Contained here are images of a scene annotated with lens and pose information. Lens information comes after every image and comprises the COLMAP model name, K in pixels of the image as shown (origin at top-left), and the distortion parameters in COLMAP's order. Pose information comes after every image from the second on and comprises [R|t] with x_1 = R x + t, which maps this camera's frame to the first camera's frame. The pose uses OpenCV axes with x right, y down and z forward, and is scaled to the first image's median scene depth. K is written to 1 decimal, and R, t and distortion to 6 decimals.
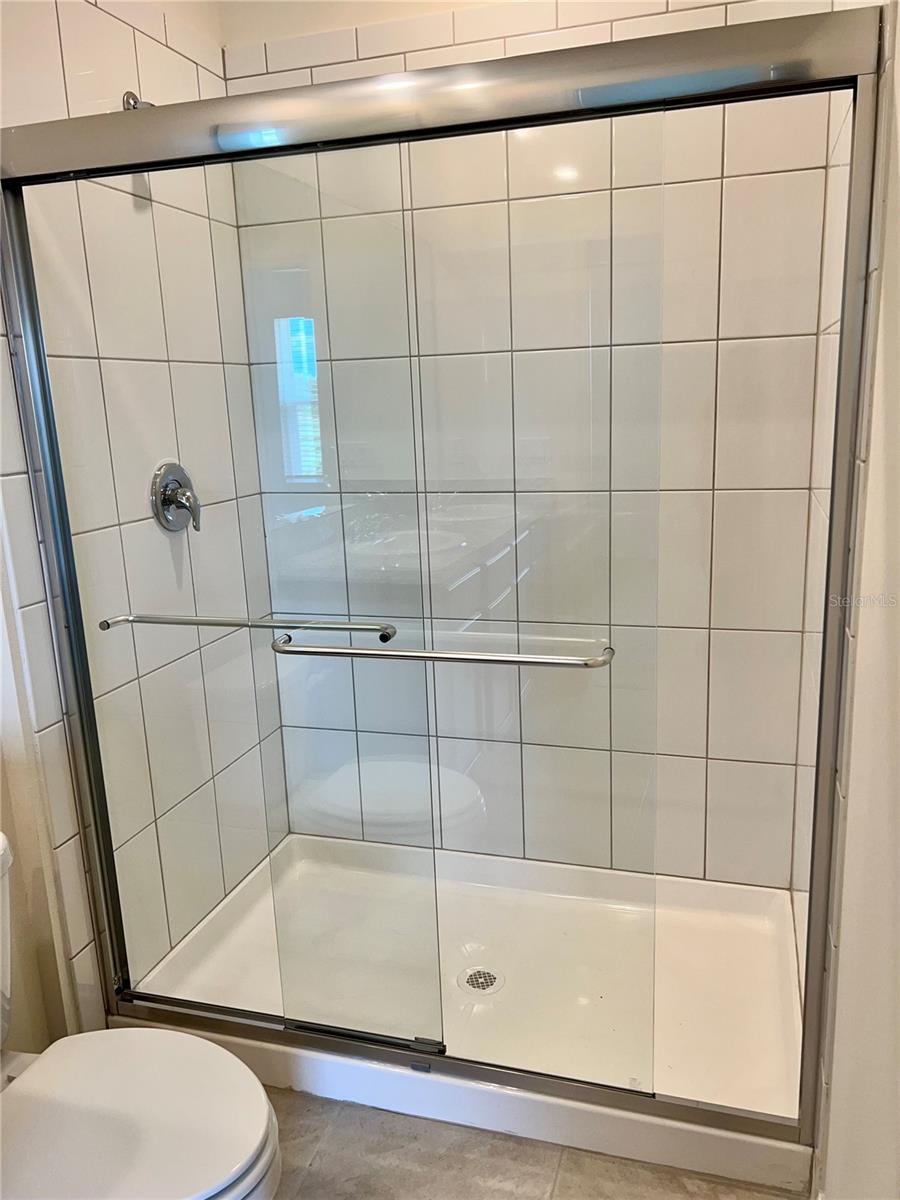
lens RADIAL K [[910.8, 0, 450.0], [0, 910.8, 600.0], [0, 0, 1]] dist [-0.008001, -0.007192]
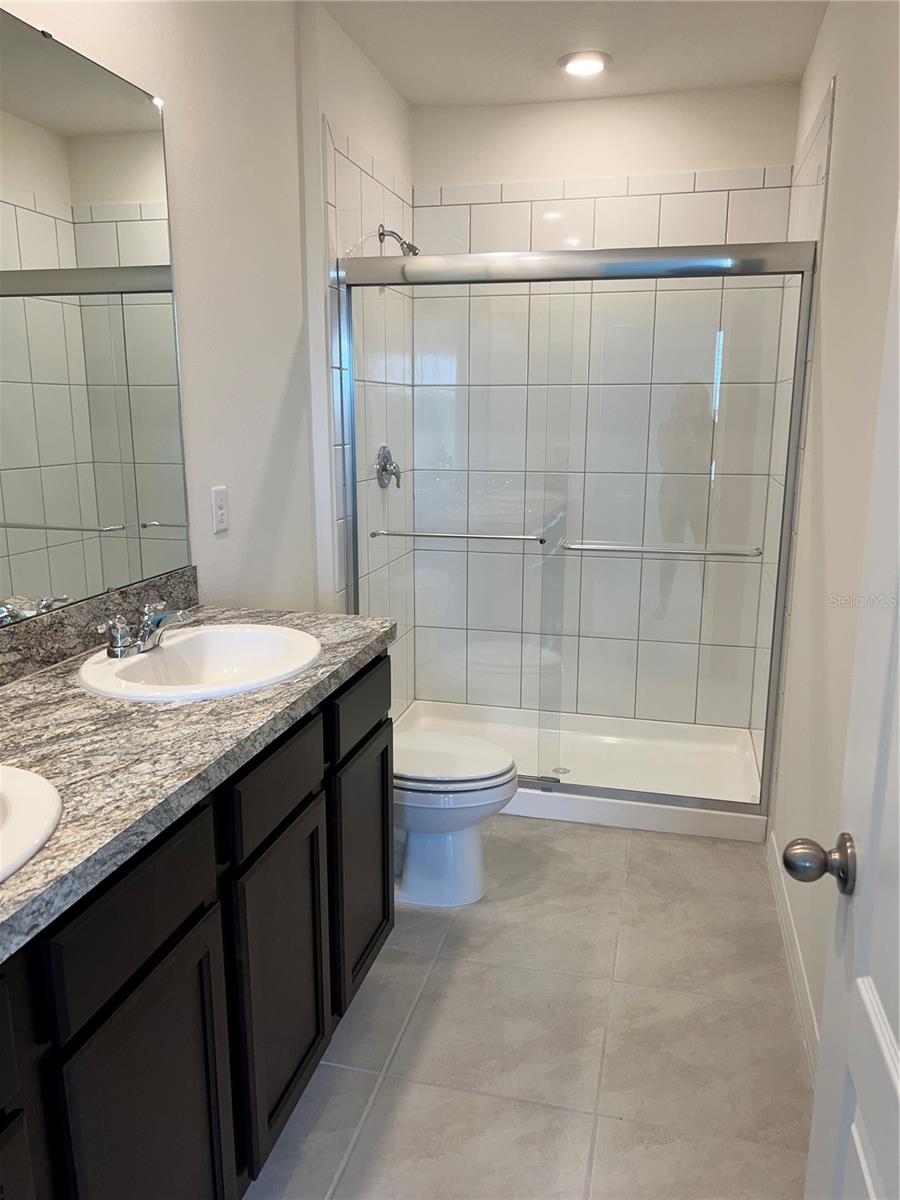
lens RADIAL K [[908.5, 0, 423.3], [0, 908.5, 600.1], [0, 0, 1]] dist [0.005888, -0.000763]
pose [[0.998882, 0.028248, 0.037899, -0.315504], [-0.027800, 0.999538, -0.012295, 0.157033], [-0.038229, 0.011228, 0.999206, -0.686709]]
